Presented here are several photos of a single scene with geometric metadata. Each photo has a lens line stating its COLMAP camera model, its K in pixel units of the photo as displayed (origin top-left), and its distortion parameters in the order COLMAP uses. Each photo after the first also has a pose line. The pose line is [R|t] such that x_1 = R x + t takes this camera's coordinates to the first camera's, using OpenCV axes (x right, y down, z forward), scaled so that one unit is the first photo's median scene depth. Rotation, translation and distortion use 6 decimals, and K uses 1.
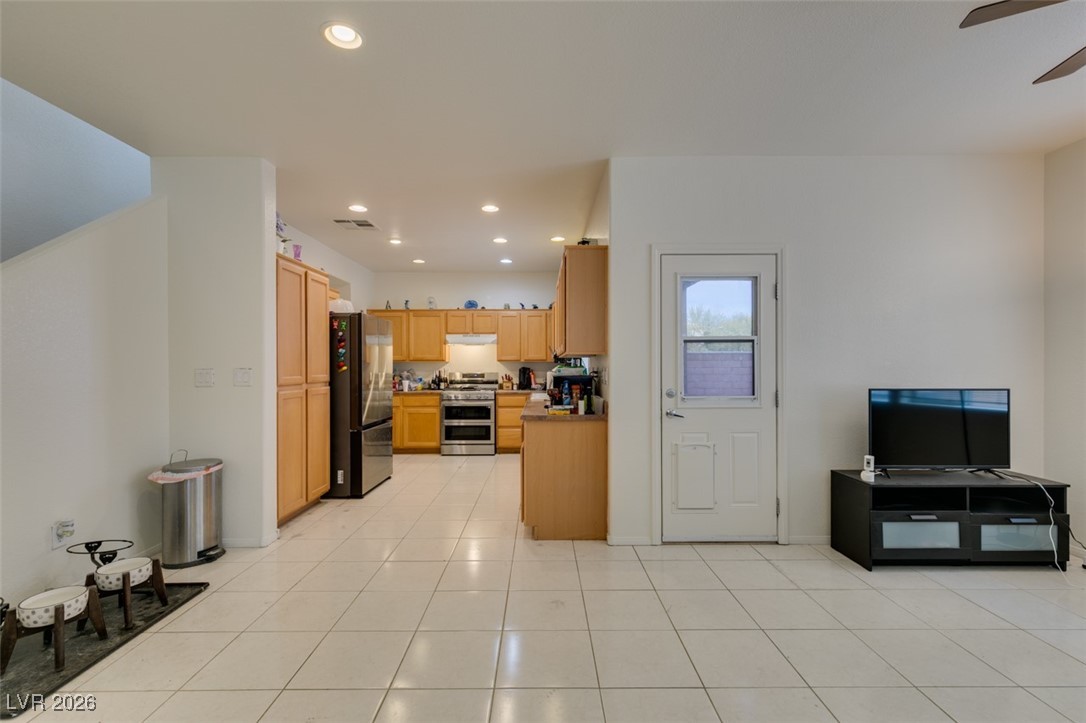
lens RADIAL K [[483.7, 0, 541.3], [0, 483.7, 366.1], [0, 0, 1]] dist [0.002287, -0.000736]
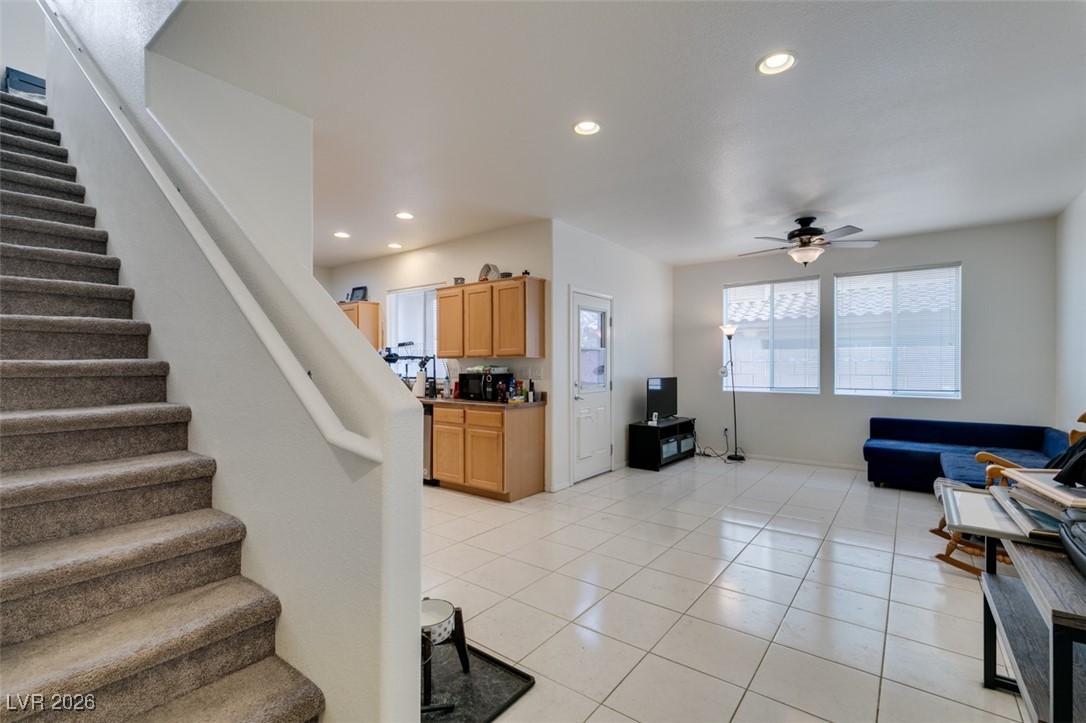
lens RADIAL K [[483.7, 0, 541.3], [0, 483.7, 366.1], [0, 0, 1]] dist [0.002287, -0.000736]
pose [[0.604894, 0.000982, 0.796306, -0.713236], [-0.000364, 0.999999, -0.000957, 0.001111], [-0.796306, 0.000289, 0.604894, 0.123104]]
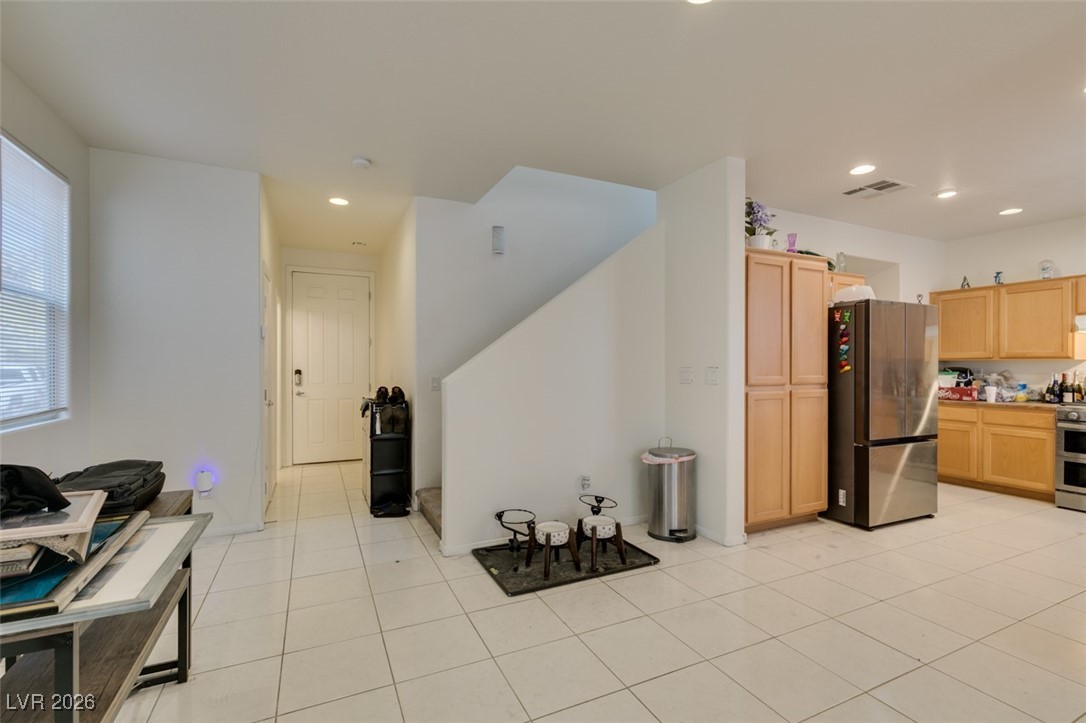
lens RADIAL K [[483.7, 0, 541.3], [0, 483.7, 366.1], [0, 0, 1]] dist [0.002287, -0.000736]
pose [[0.423661, 0.004932, -0.905807, 0.118181], [-0.004299, 0.999985, 0.003434, 0.000400], [0.905810, 0.002439, 0.423676, 0.164604]]
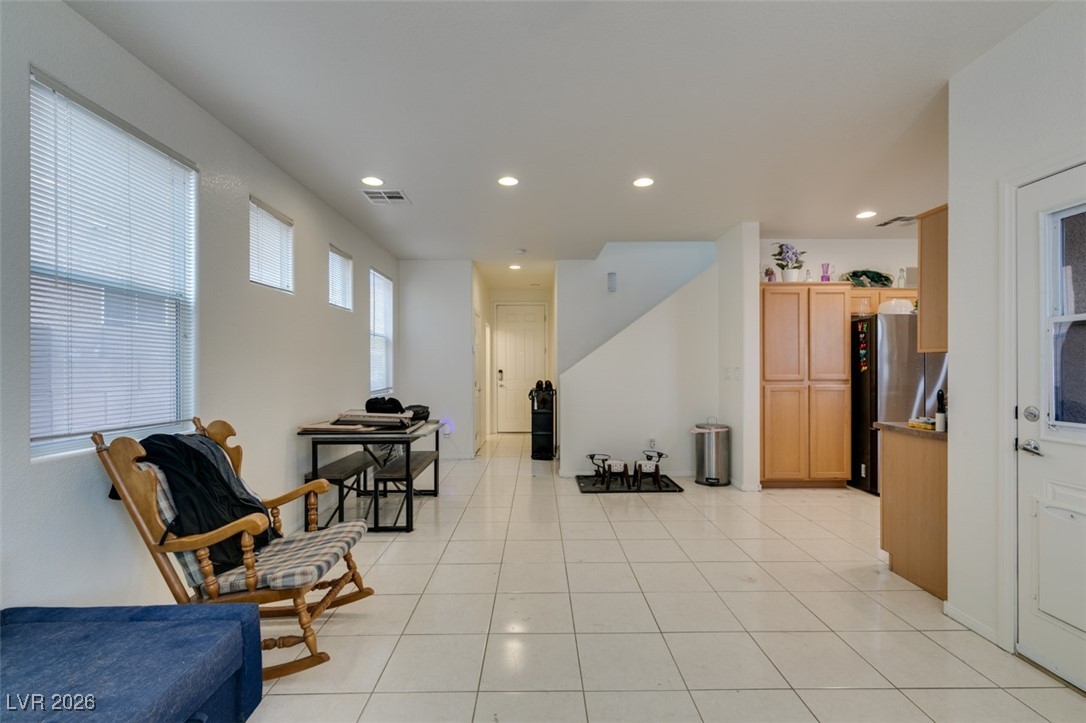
lens RADIAL K [[483.7, 0, 541.3], [0, 483.7, 366.1], [0, 0, 1]] dist [0.002287, -0.000736]
pose [[0.005481, 0.002232, -0.999982, 0.617260], [-0.000137, 0.999998, 0.002231, -0.002462], [0.999985, 0.000125, 0.005481, 0.276460]]
